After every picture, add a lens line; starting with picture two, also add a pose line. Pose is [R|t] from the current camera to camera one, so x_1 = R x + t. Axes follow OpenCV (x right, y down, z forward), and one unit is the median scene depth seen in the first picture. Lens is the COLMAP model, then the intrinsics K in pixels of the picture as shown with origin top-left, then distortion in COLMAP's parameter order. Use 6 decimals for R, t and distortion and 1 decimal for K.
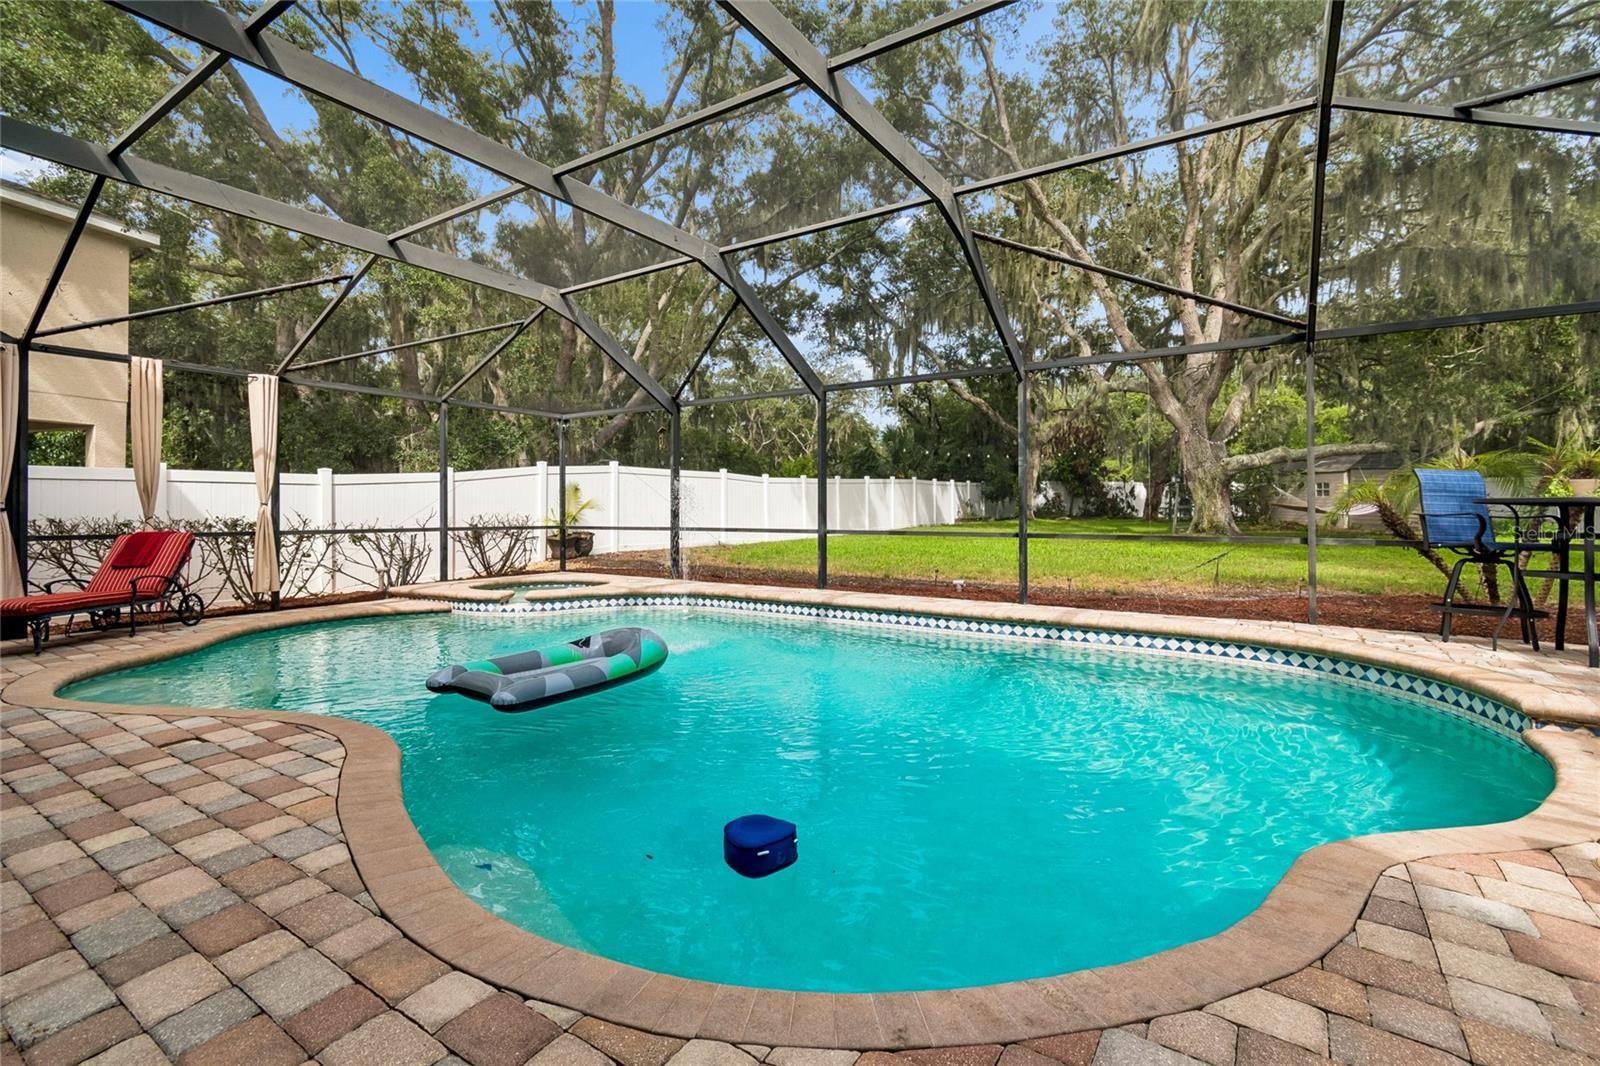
lens RADIAL K [[711.0, 0, 815.3], [0, 711.0, 506.2], [0, 0, 1]] dist [0.004286, -0.000508]
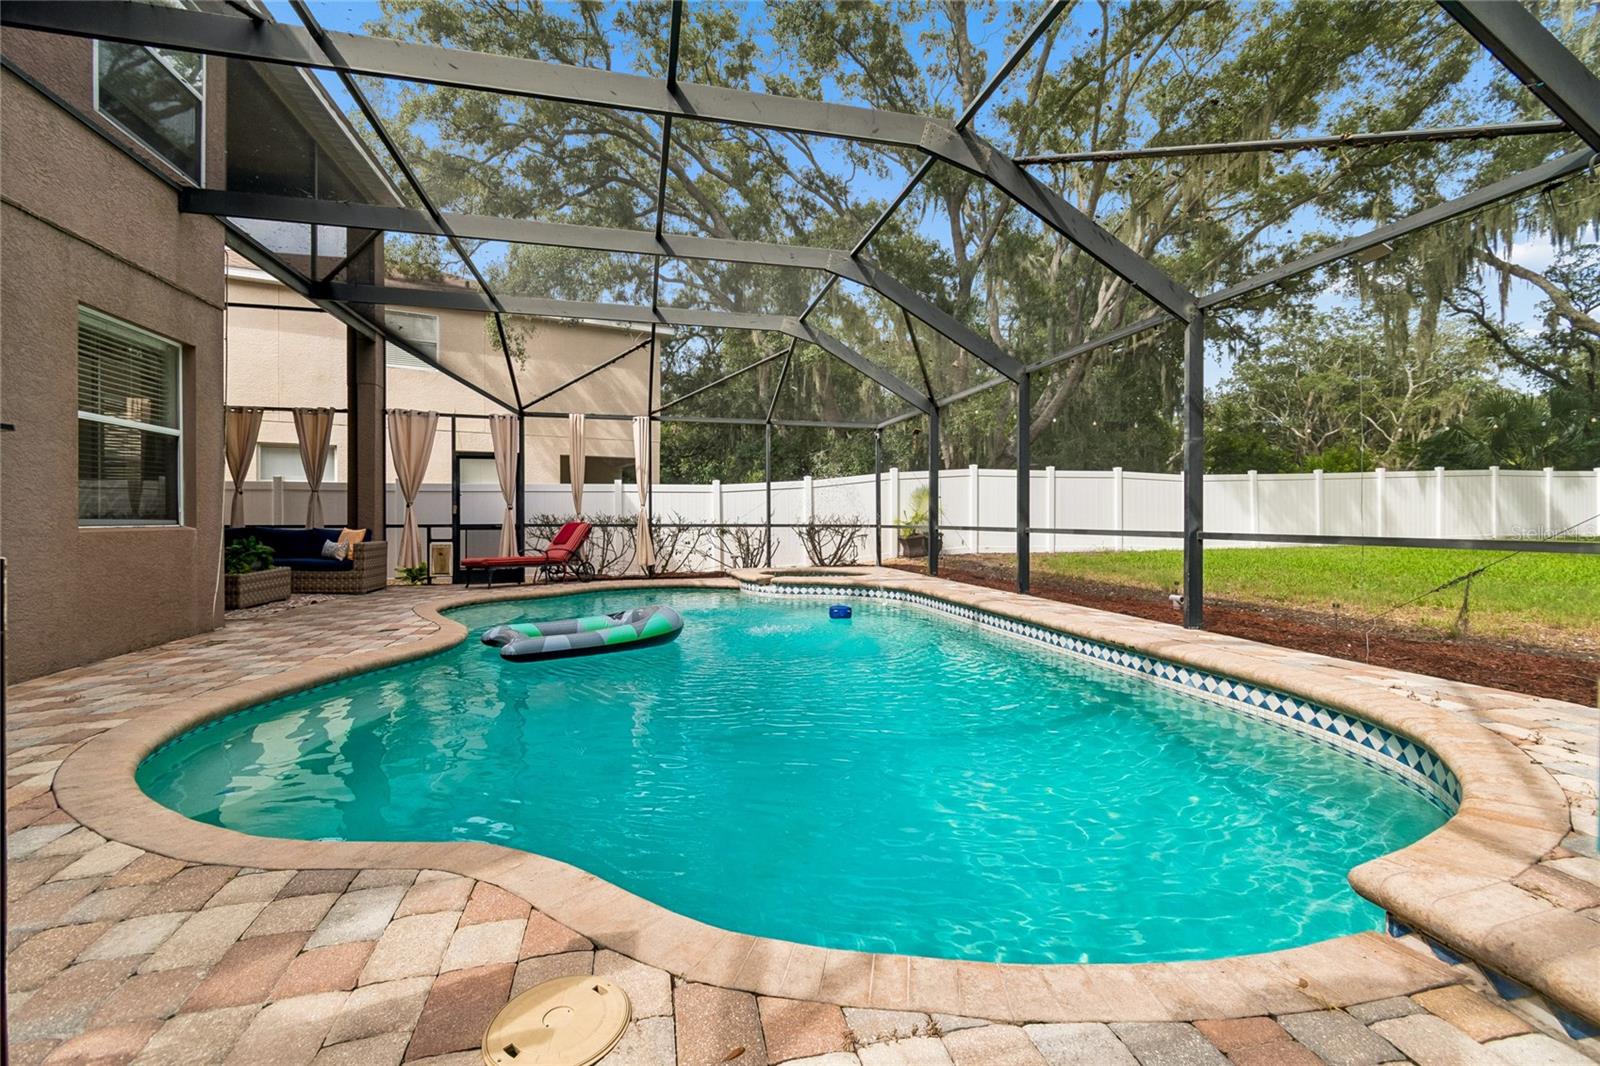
lens RADIAL K [[711.0, 0, 807.5], [0, 711.0, 506.6], [0, 0, 1]] dist [0.004286, -0.000508]
pose [[0.715337, -0.011082, -0.698691, 0.345673], [0.001026, 0.999890, -0.014808, 0.015945], [0.698779, 0.009876, 0.715270, 0.137870]]
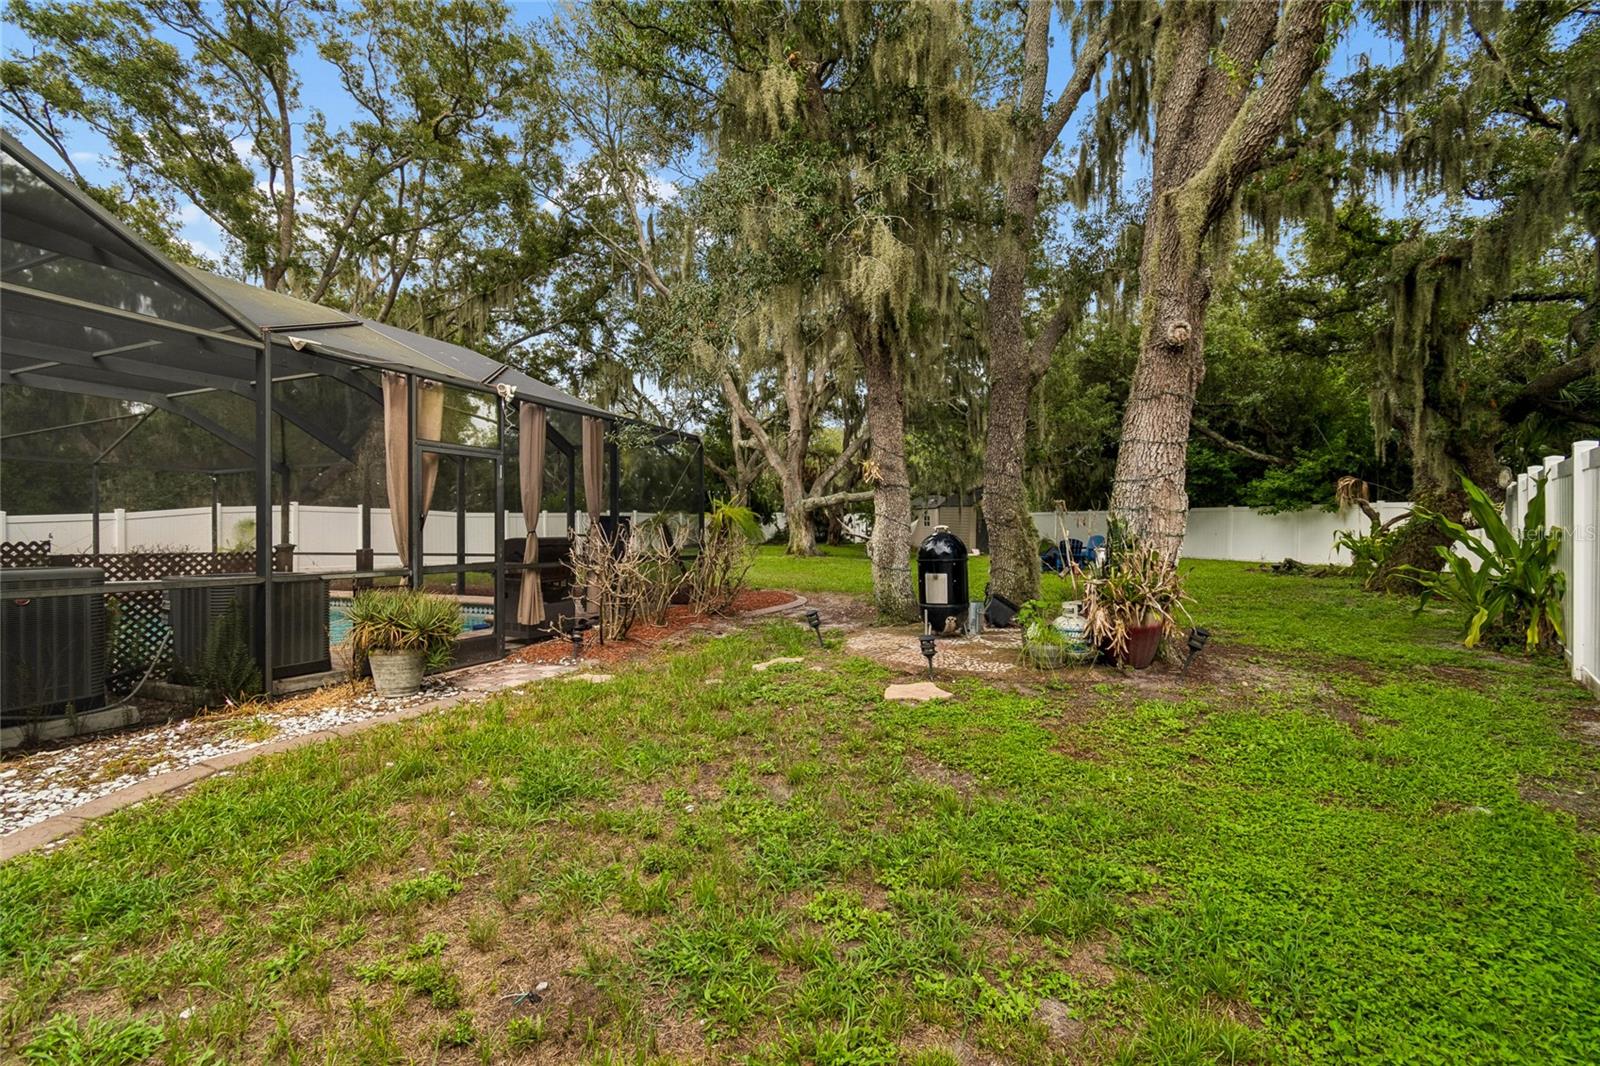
lens RADIAL K [[711.0, 0, 802.0], [0, 711.0, 537.5], [0, 0, 1]] dist [0.004286, -0.000508]
pose [[0.987886, -0.004971, 0.155105, 0.554647], [0.004335, 0.999981, 0.004435, -0.001828], [-0.155124, -0.003709, 0.987888, -0.528641]]
